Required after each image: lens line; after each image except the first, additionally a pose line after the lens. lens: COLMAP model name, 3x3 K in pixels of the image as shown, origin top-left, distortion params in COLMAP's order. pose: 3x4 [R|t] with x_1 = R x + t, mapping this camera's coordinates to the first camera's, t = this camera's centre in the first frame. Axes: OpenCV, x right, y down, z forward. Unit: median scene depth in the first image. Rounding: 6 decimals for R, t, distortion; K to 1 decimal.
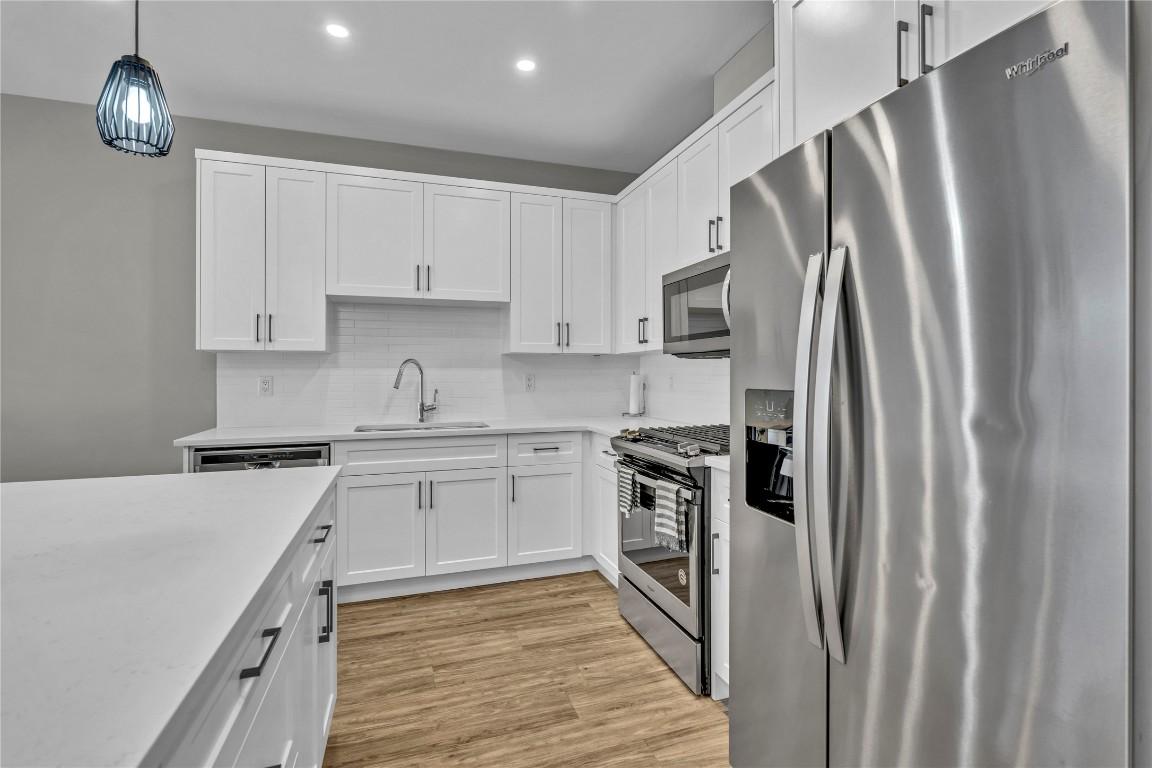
lens RADIAL K [[536.3, 0, 580.8], [0, 536.3, 372.3], [0, 0, 1]] dist [-0.004074, 0.000100]
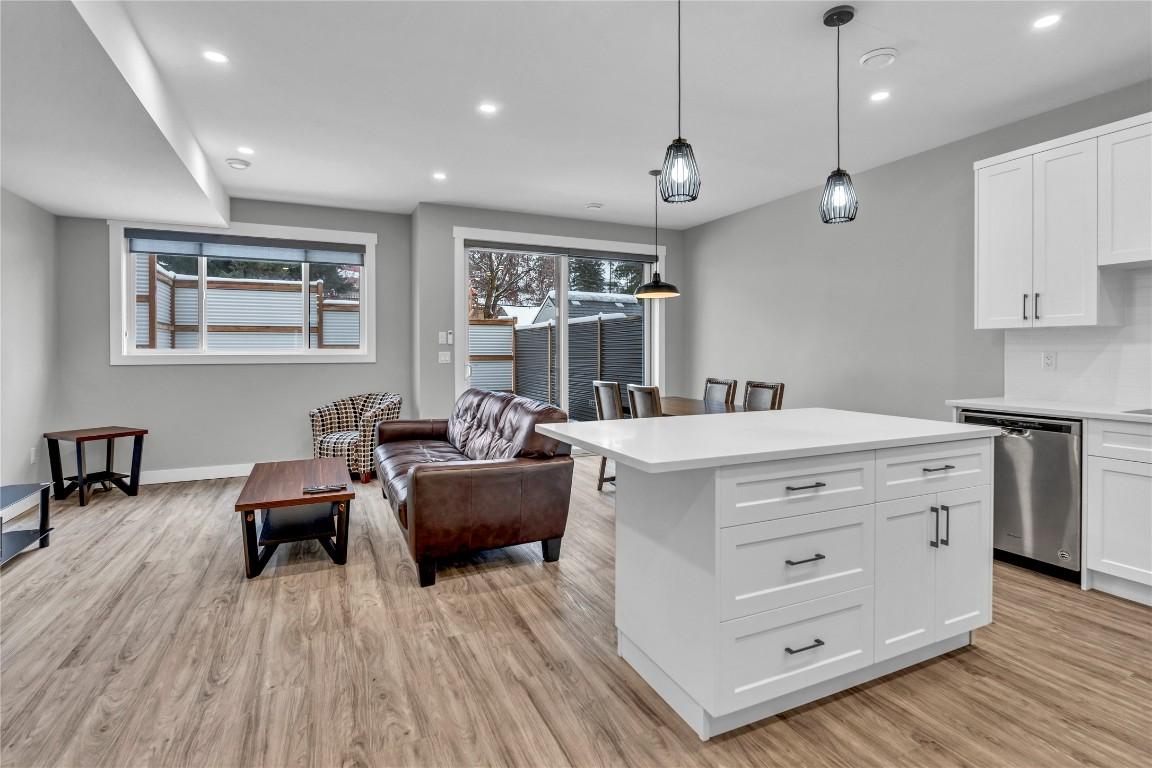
lens RADIAL K [[559.8, 0, 579.6], [0, 559.8, 354.4], [0, 0, 1]] dist [-0.010320, 0.000384]
pose [[0.112990, 0.009619, -0.993550, 0.533755], [0.002941, 0.999946, 0.010016, -0.000822], [0.993592, -0.004054, 0.112956, -0.034632]]
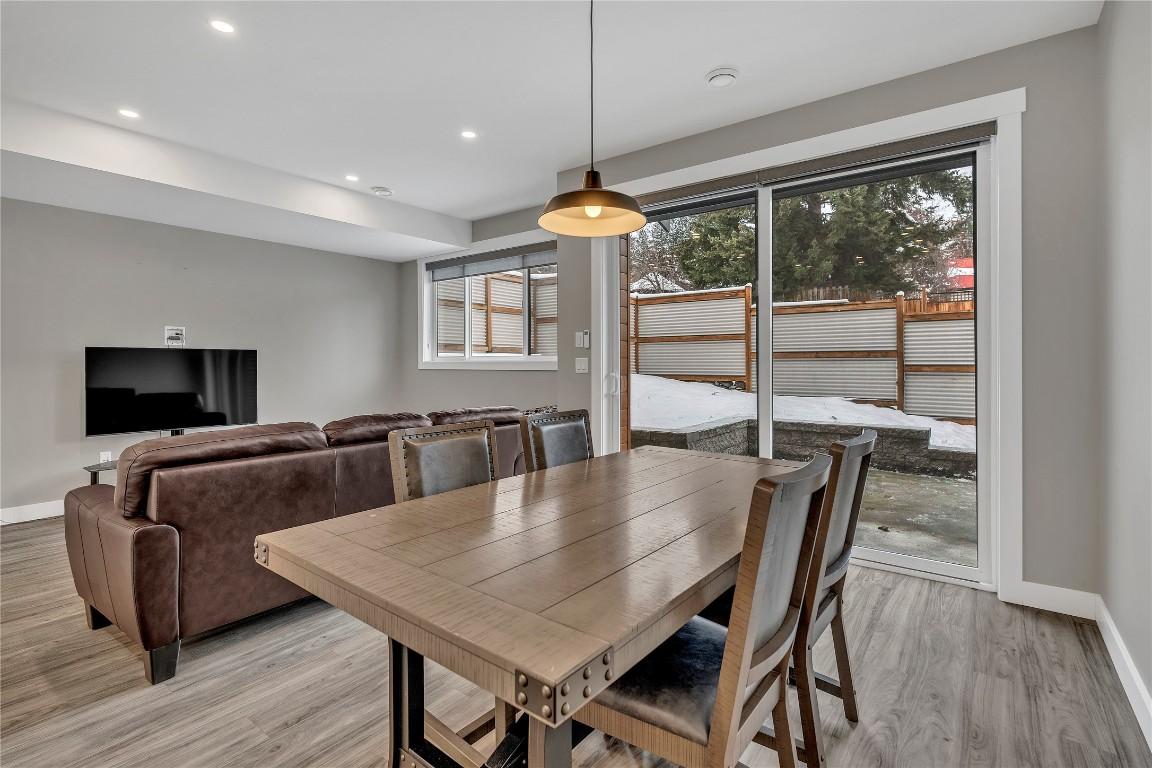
lens RADIAL K [[536.3, 0, 580.8], [0, 536.3, 372.3], [0, 0, 1]] dist [-0.004074, 0.000100]
pose [[-0.824537, 0.016035, -0.565580, -0.991127], [0.005900, 0.999788, 0.019744, 0.024365], [0.565777, 0.012943, -0.824457, 1.174417]]
